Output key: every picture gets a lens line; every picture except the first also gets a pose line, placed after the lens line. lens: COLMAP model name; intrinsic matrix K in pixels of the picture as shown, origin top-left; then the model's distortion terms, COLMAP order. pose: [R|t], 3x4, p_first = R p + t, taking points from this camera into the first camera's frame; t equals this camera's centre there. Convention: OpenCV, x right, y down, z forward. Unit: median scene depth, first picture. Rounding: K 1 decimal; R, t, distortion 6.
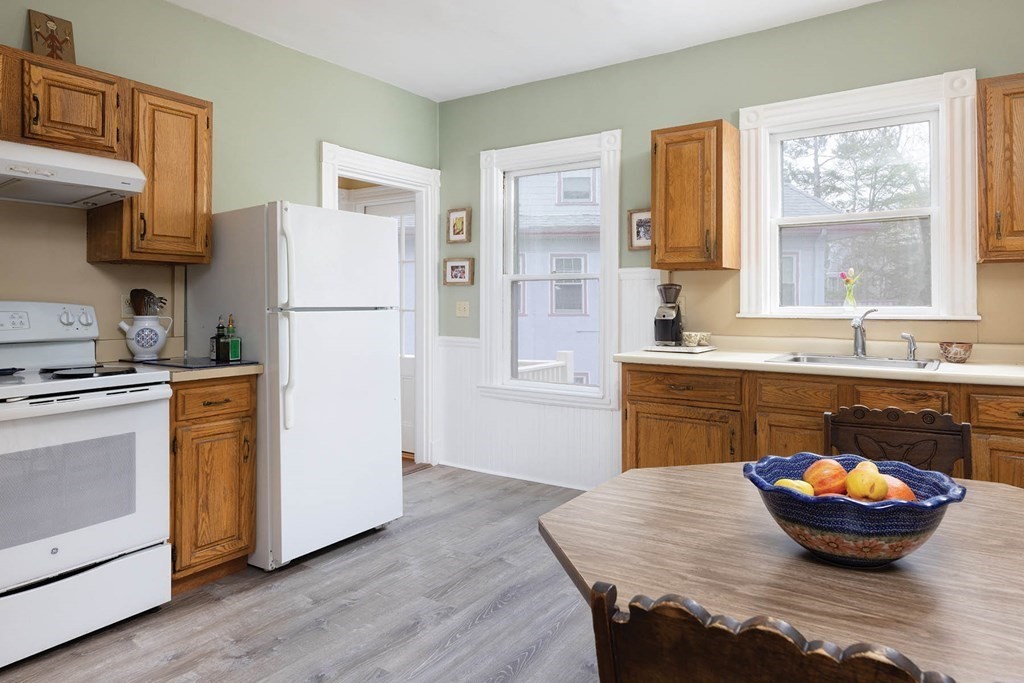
lens RADIAL K [[650.6, 0, 511.1], [0, 650.6, 302.7], [0, 0, 1]] dist [0.015555, 0.000356]
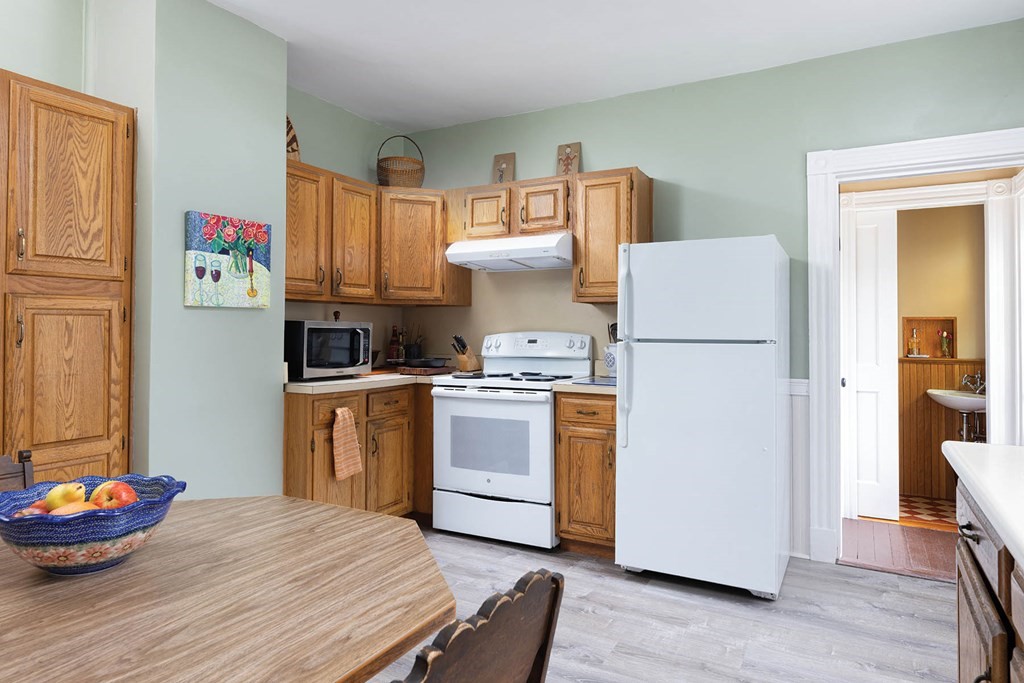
lens RADIAL K [[634.0, 0, 511.2], [0, 634.0, 332.0], [0, 0, 1]] dist [-0.003575, 0.000351]
pose [[0.093758, 0.003430, -0.995589, 0.775103], [-0.008642, 0.999959, 0.002631, -0.004605], [0.995557, 0.008357, 0.093784, 0.762625]]
